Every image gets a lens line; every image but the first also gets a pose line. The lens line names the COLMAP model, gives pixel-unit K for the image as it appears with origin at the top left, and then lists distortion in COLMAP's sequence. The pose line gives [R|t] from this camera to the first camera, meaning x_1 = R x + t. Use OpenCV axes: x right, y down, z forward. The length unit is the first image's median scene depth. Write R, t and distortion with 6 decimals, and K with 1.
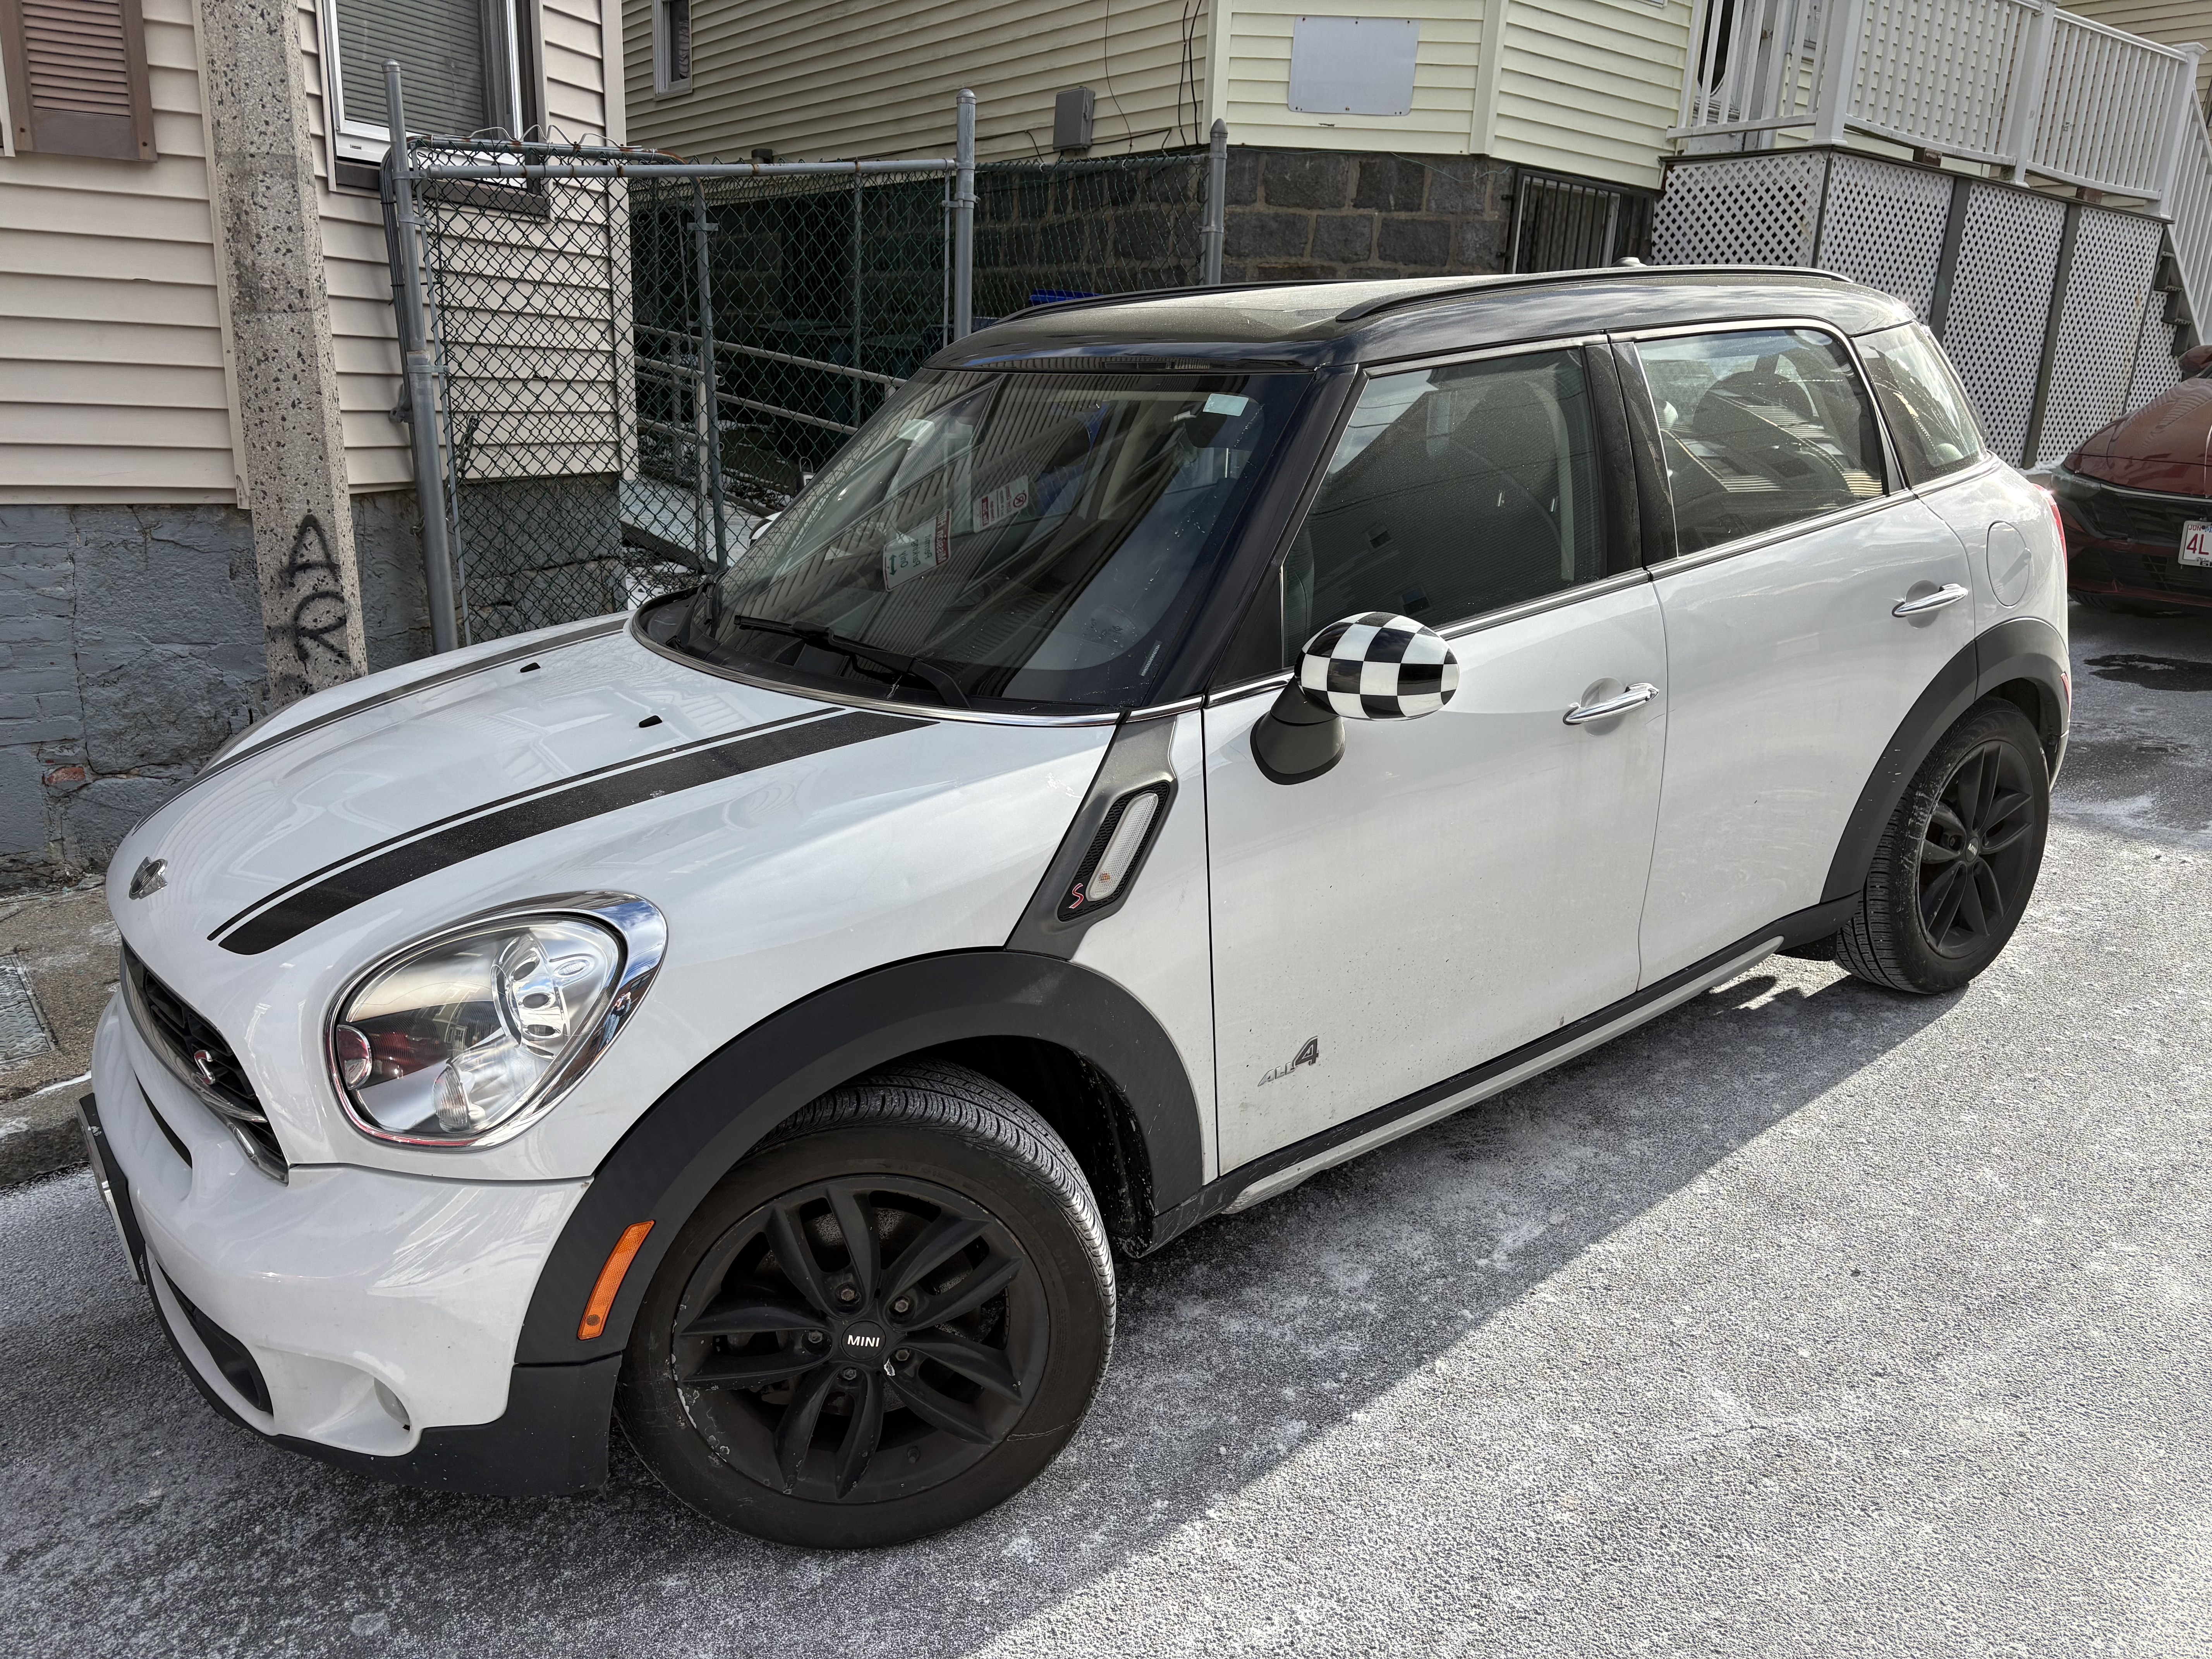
lens RADIAL K [[1675.3, 0, 1095.1], [0, 1675.3, 820.8], [0, 0, 1]] dist [0.036818, -0.021556]
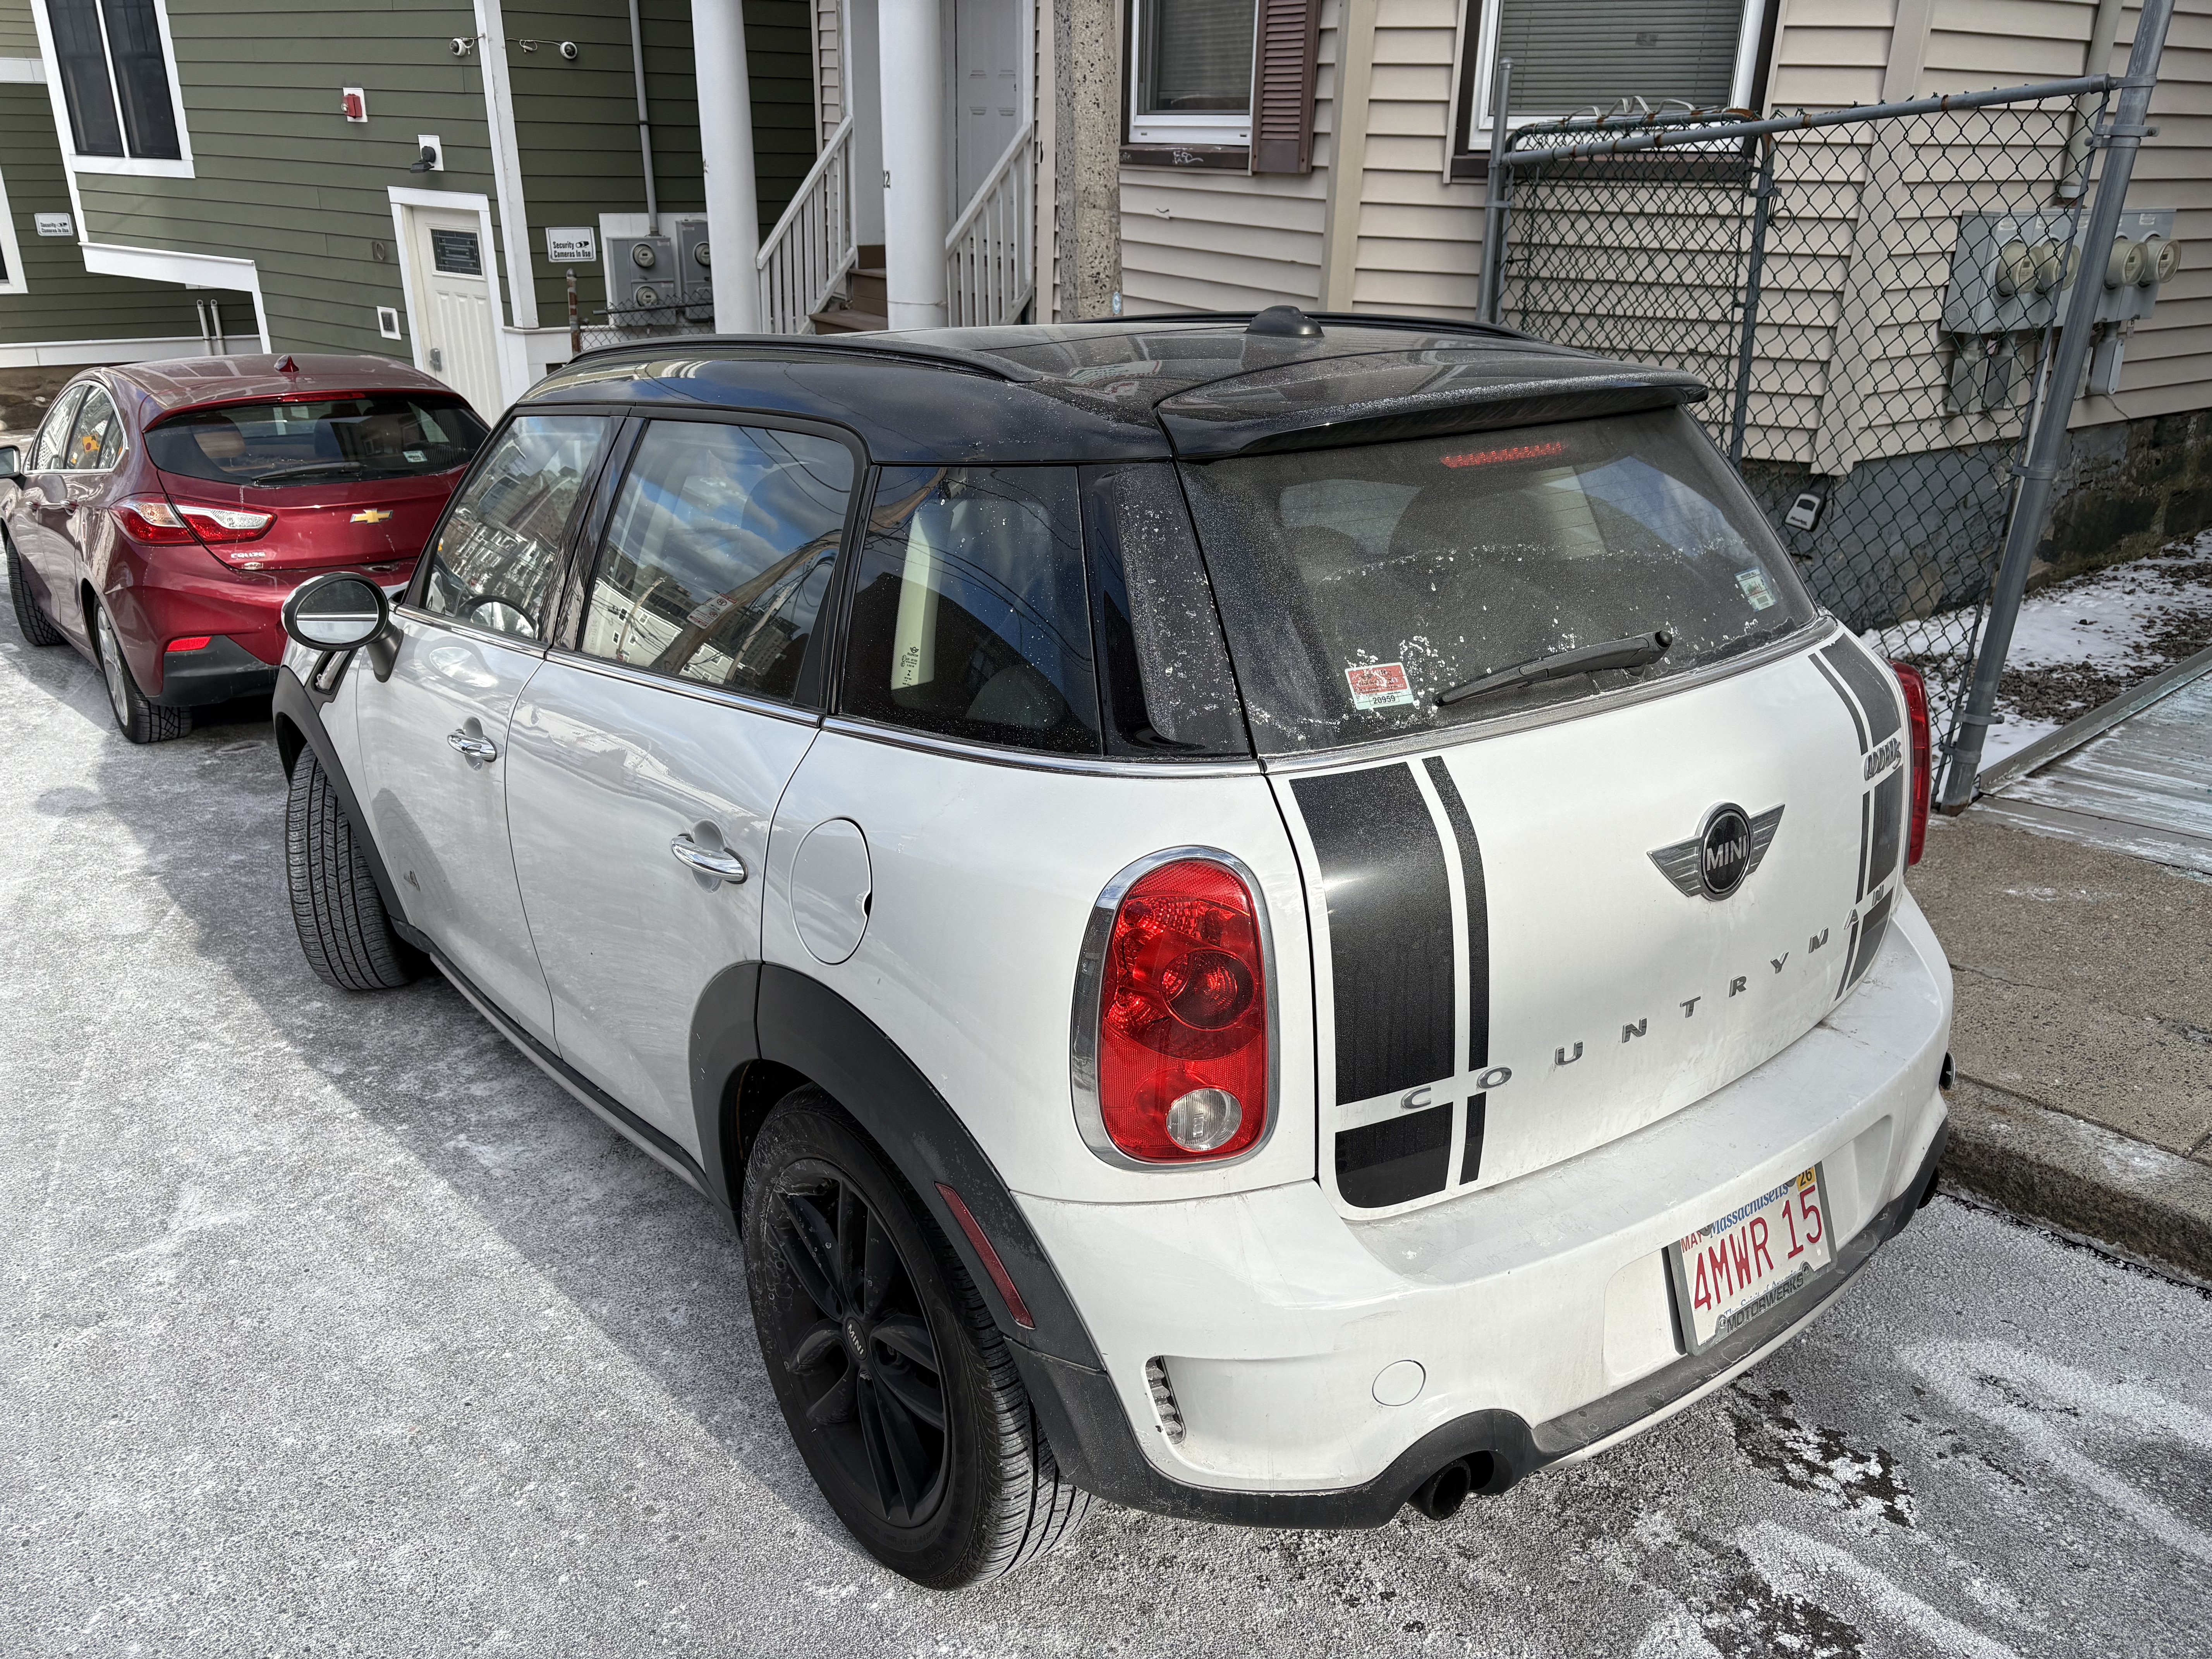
lens RADIAL K [[1681.9, 0, 1100.2], [0, 1681.9, 837.2], [0, 0, 1]] dist [0.048336, -0.043353]
pose [[0.014367, 0.348038, -0.937370, 0.781364], [-0.275723, 0.902499, 0.330865, -0.280488], [0.961130, 0.253702, 0.108928, 0.744126]]
